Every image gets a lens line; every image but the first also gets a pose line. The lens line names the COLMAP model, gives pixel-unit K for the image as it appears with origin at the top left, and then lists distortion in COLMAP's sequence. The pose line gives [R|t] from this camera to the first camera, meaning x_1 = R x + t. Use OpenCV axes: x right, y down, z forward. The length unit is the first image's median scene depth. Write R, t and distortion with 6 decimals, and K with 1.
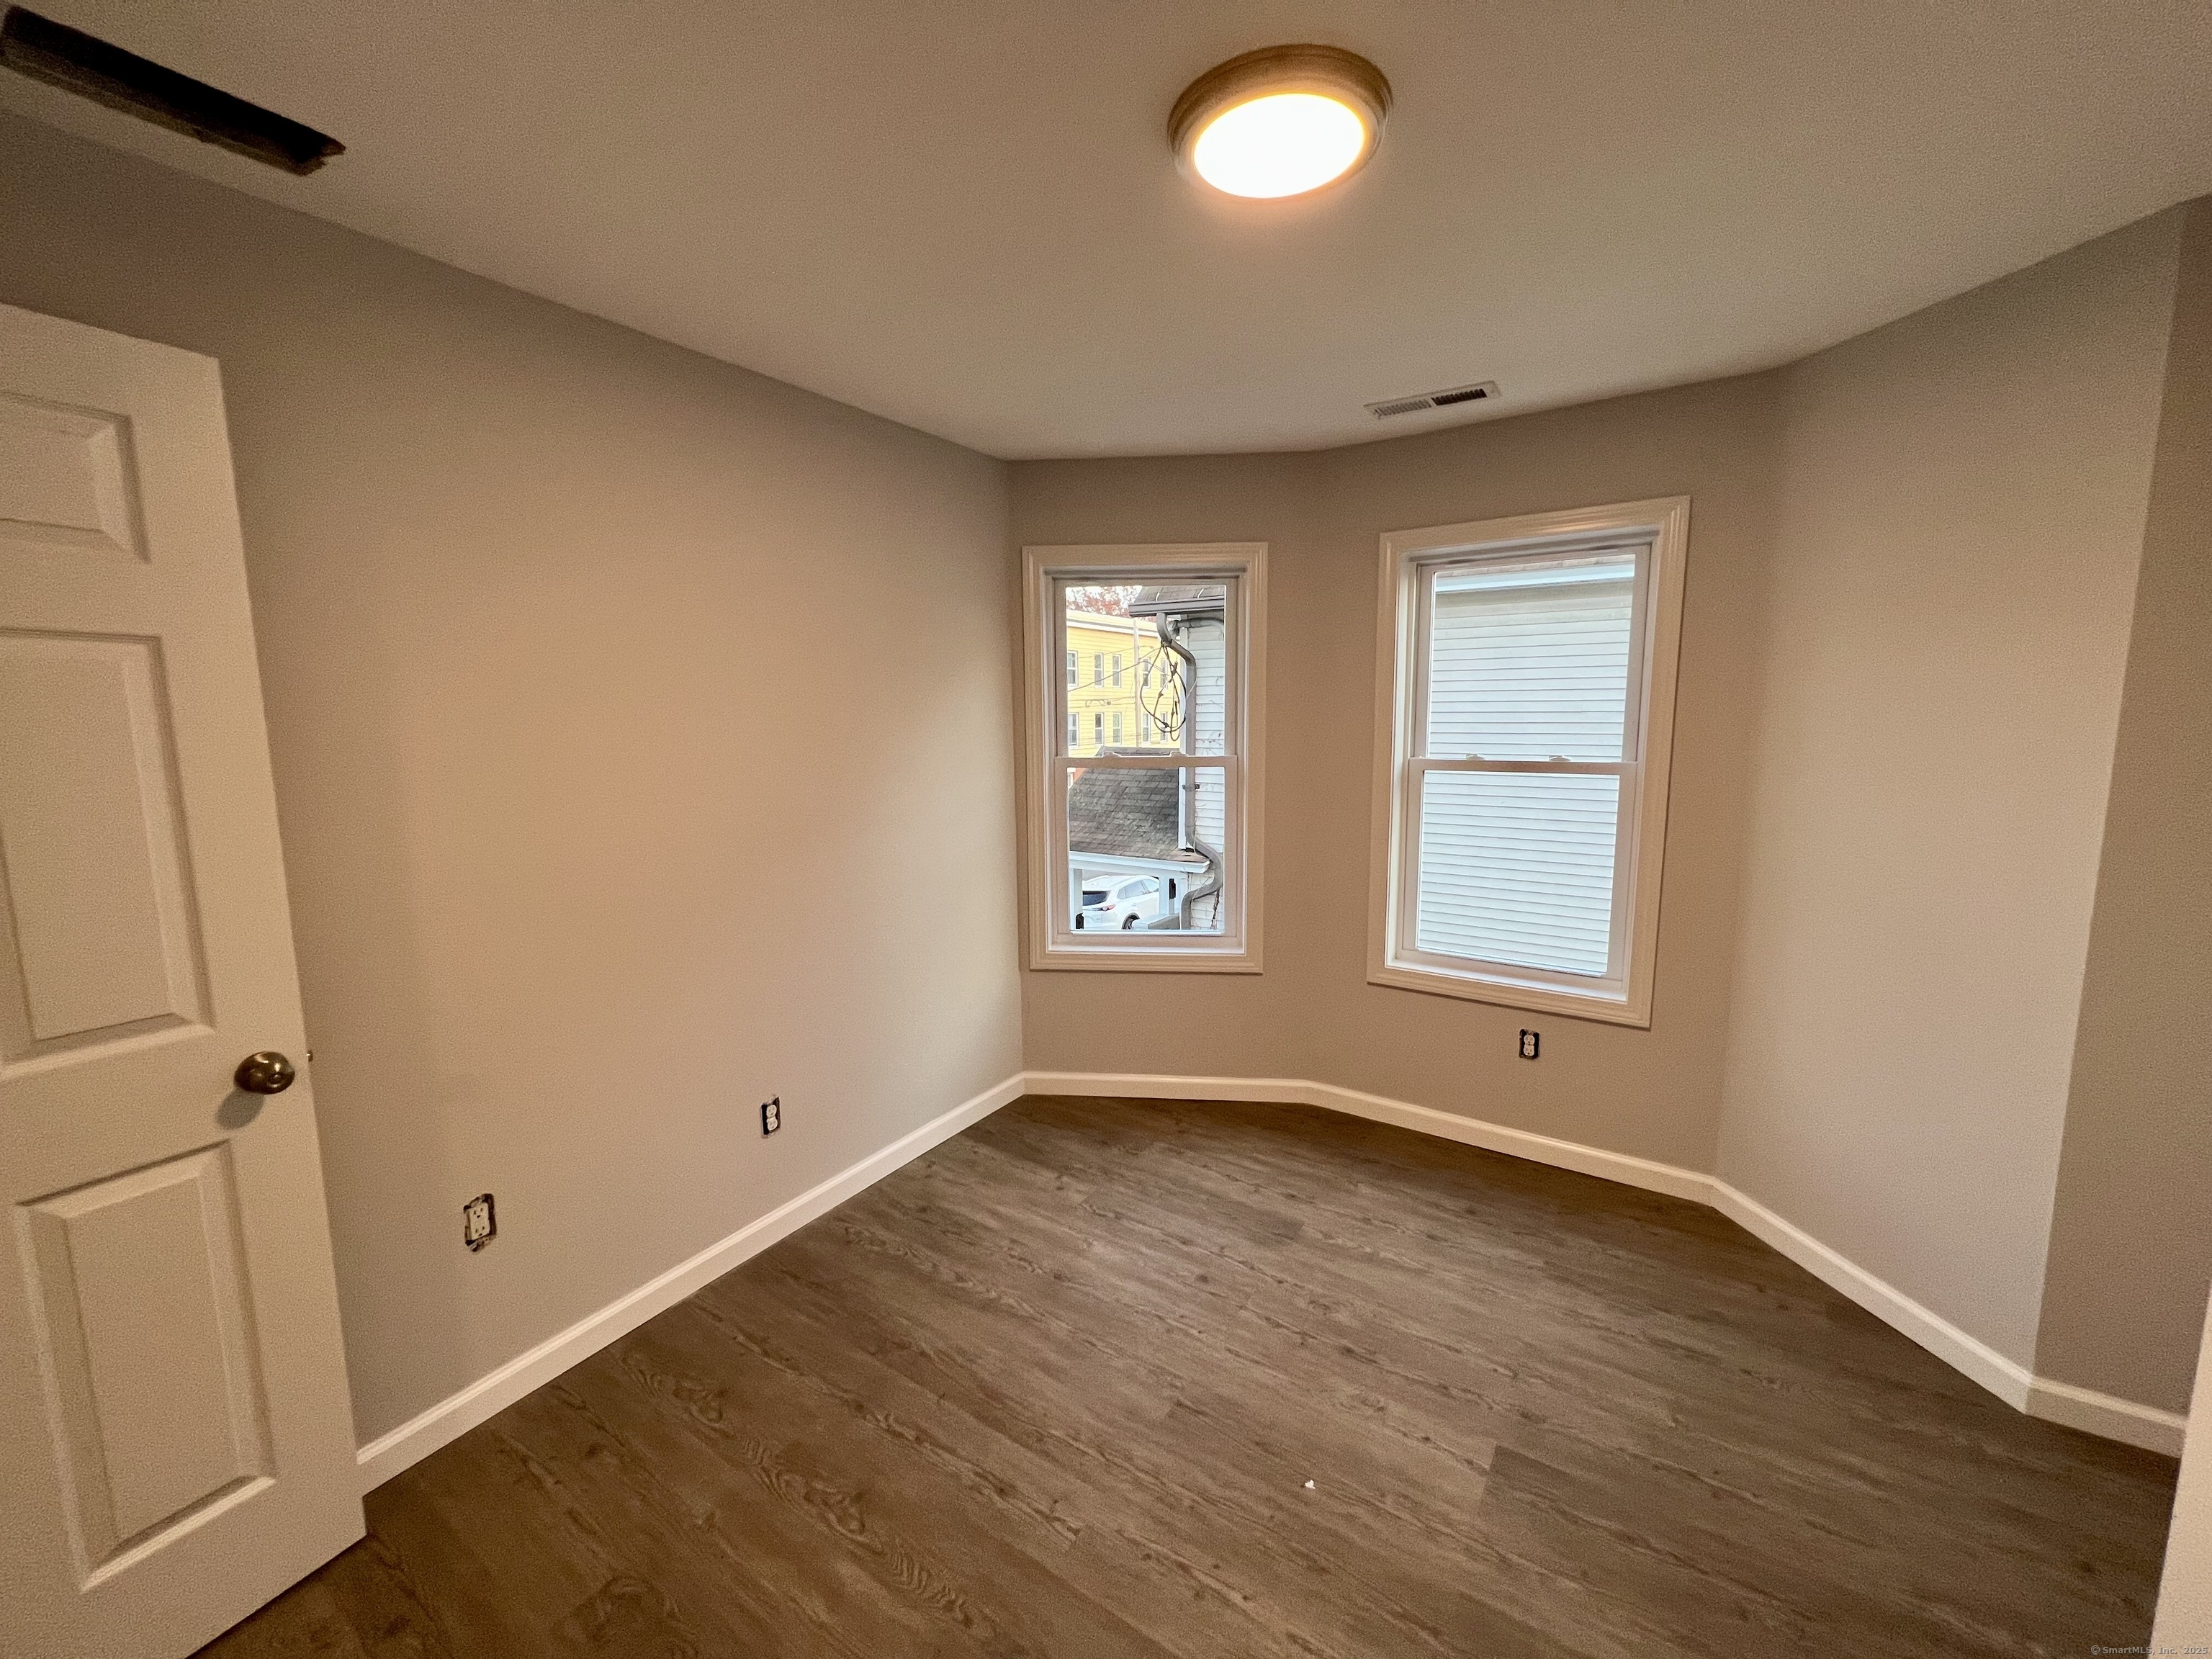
lens RADIAL K [[887.1, 0, 1105.3], [0, 887.1, 828.5], [0, 0, 1]] dist [-0.001252, 0.000543]
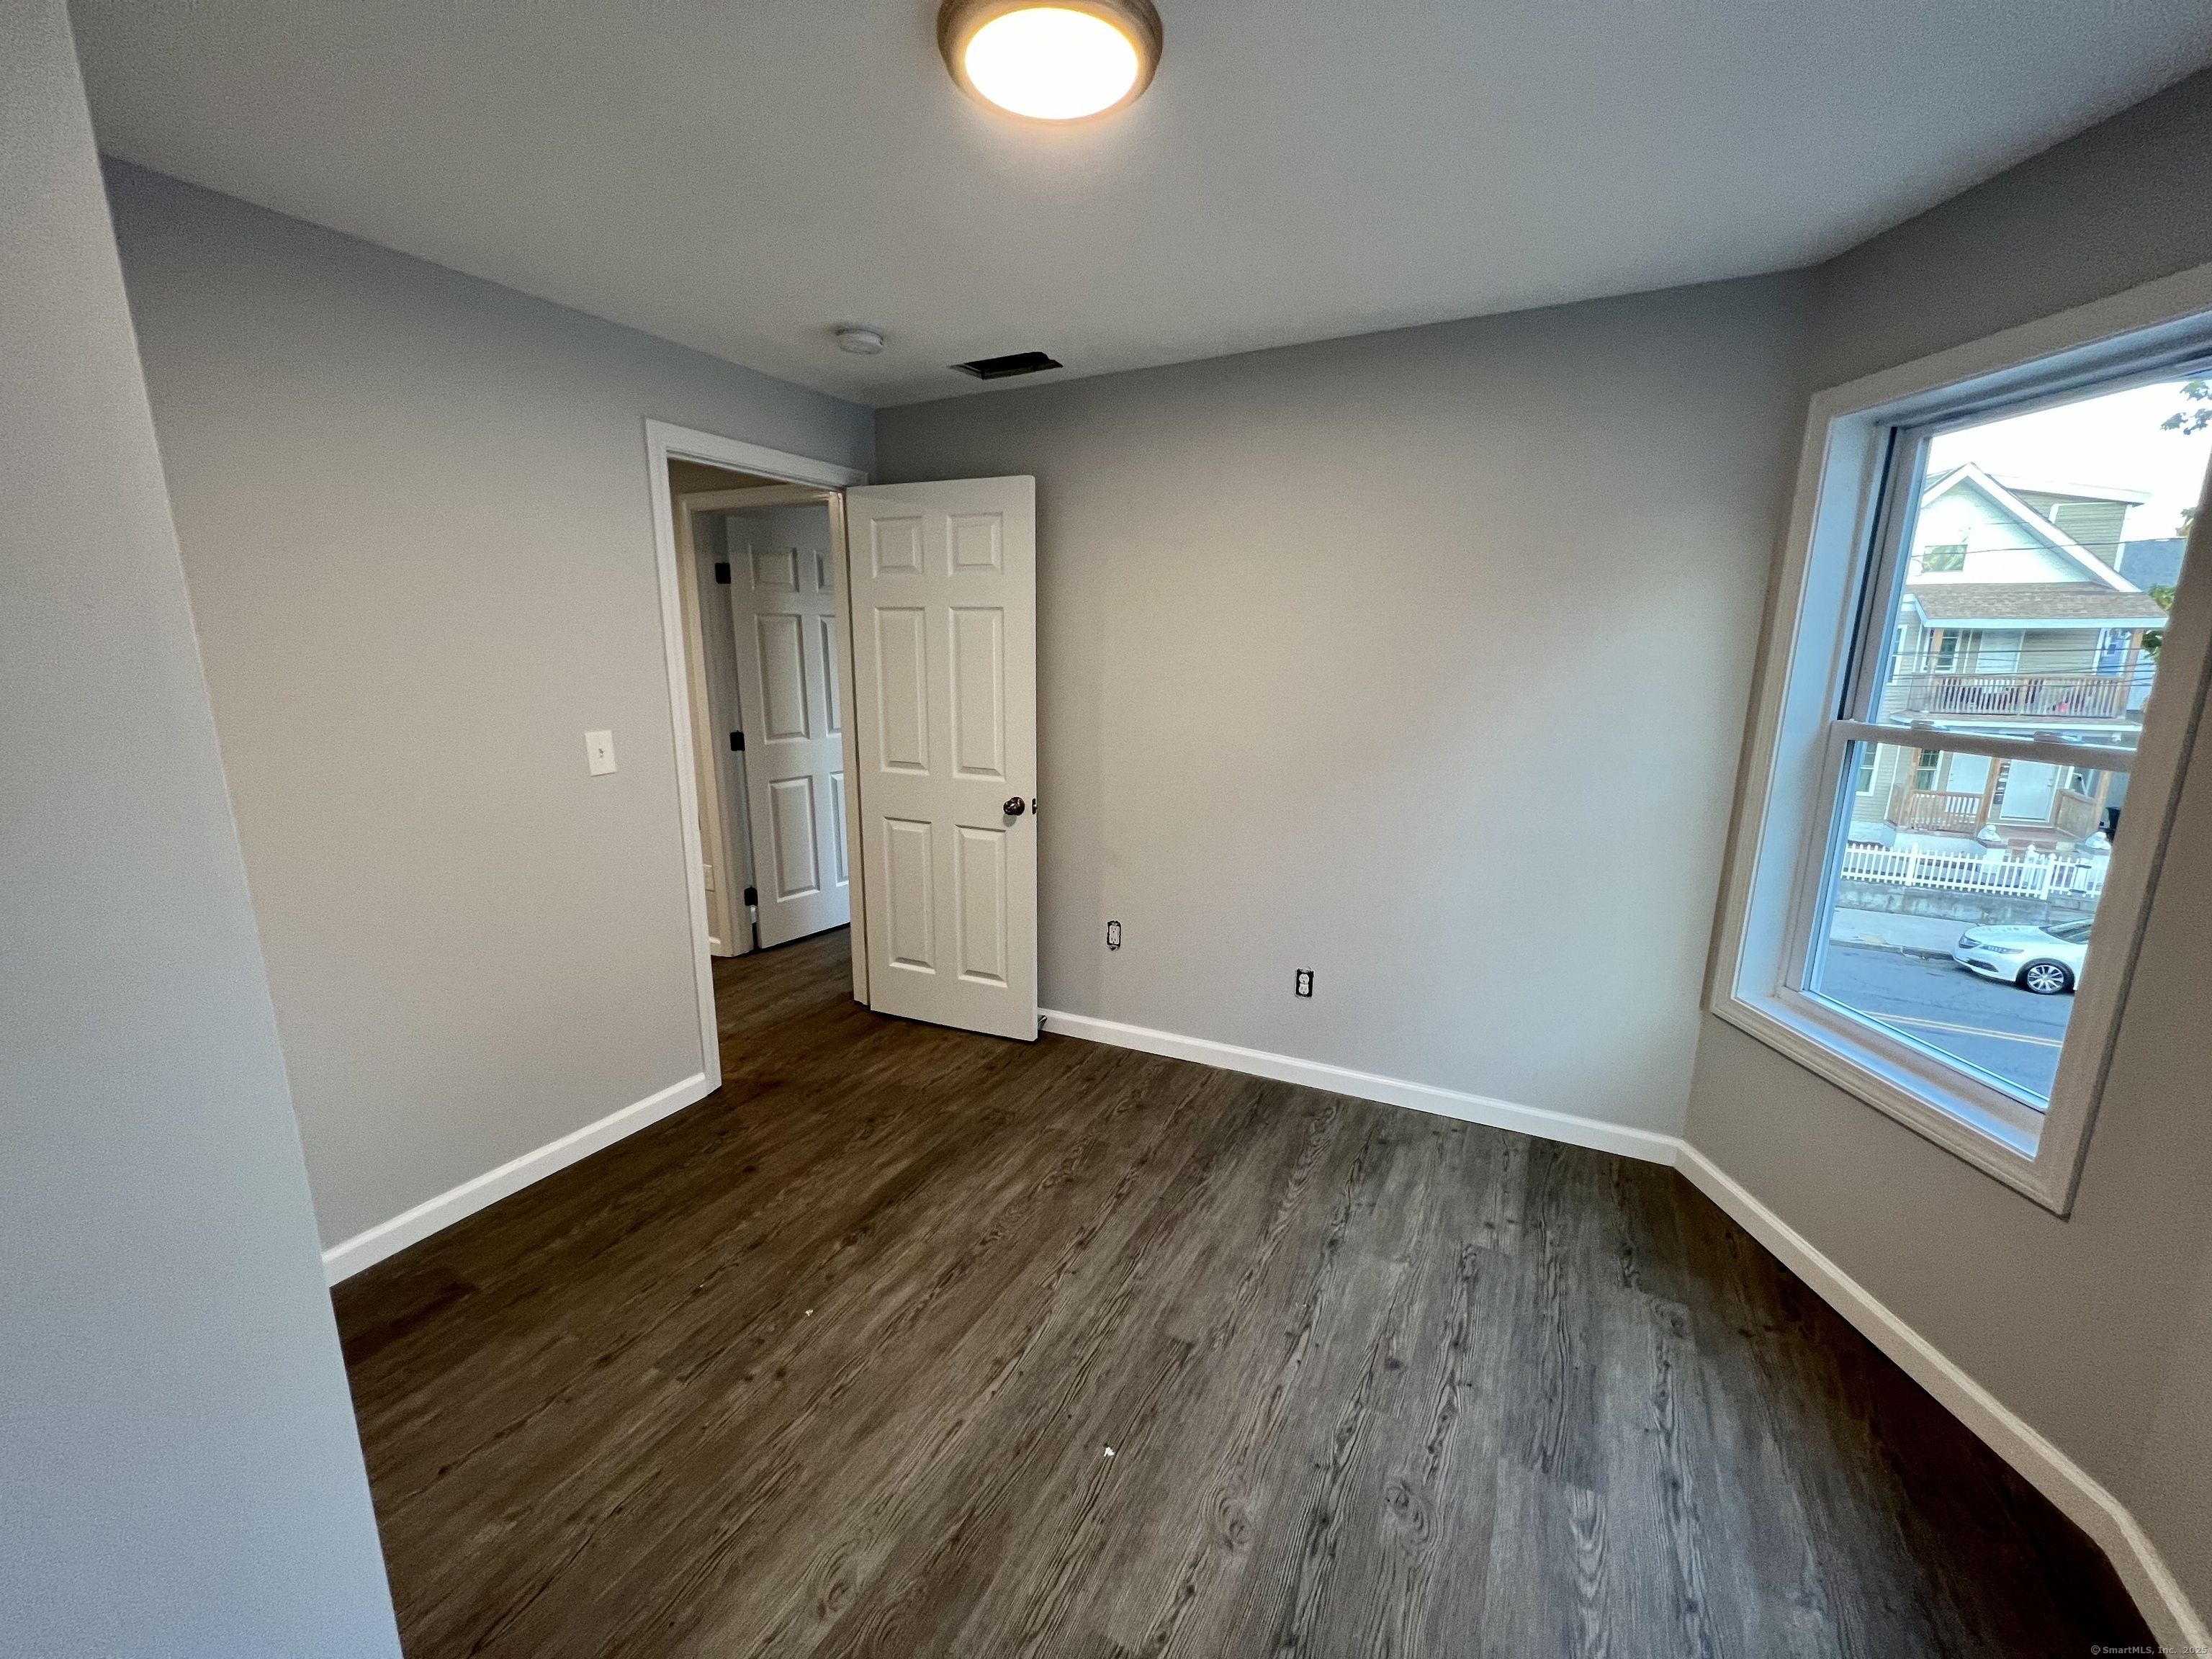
lens RADIAL K [[887.1, 0, 1110.3], [0, 887.1, 827.0], [0, 0, 1]] dist [-0.001252, 0.000543]
pose [[0.106184, 0.210577, -0.971793, 0.905138], [-0.138549, 0.970918, 0.195249, -0.100907], [0.984647, 0.113909, 0.132271, 0.697602]]
